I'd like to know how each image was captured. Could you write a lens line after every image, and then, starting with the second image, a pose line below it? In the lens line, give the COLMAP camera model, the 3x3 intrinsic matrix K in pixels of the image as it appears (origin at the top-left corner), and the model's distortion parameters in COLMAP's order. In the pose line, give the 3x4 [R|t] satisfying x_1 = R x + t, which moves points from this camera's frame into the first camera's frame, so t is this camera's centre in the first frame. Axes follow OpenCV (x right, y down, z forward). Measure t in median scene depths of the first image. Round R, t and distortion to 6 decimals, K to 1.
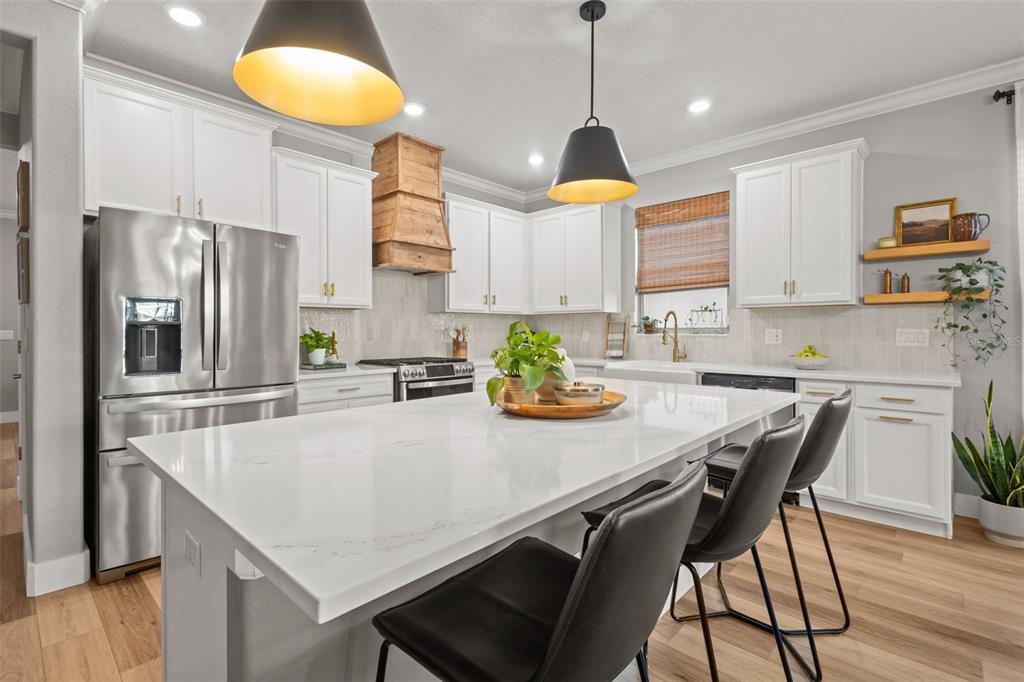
lens RADIAL K [[481.0, 0, 508.6], [0, 481.0, 338.4], [0, 0, 1]] dist [0.001506, 0.000168]
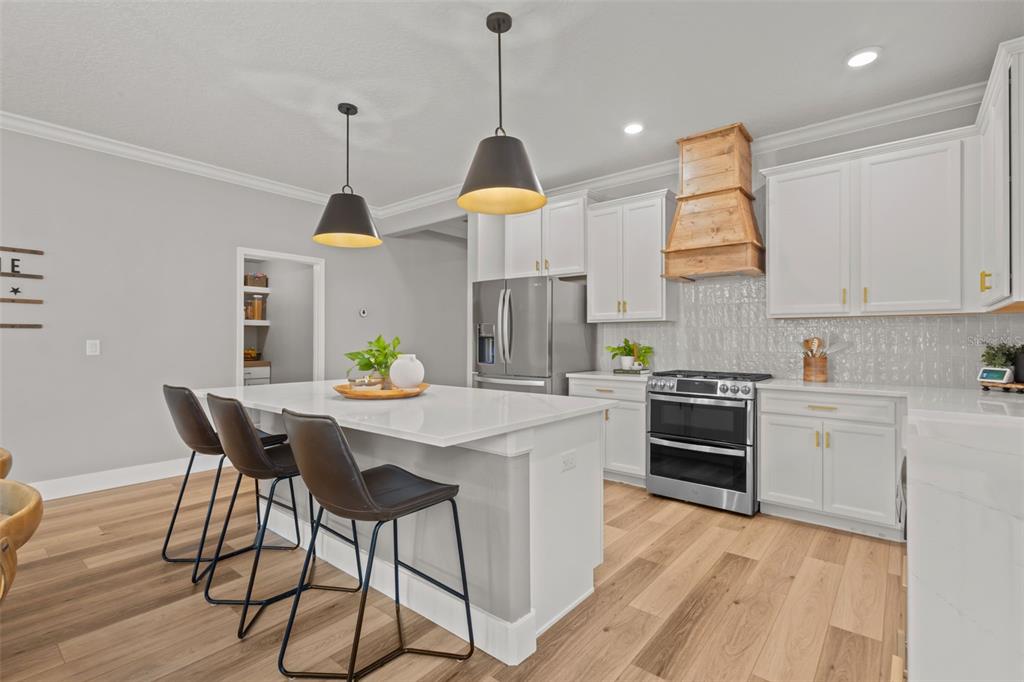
lens RADIAL K [[474.1, 0, 512.0], [0, 474.1, 341.0], [0, 0, 1]] dist [-0.000329, -0.000041]
pose [[0.063098, 0.004748, -0.997996, 0.965230], [-0.013995, 0.999895, 0.003872, -0.021825], [0.997909, 0.013722, 0.063158, 0.812043]]
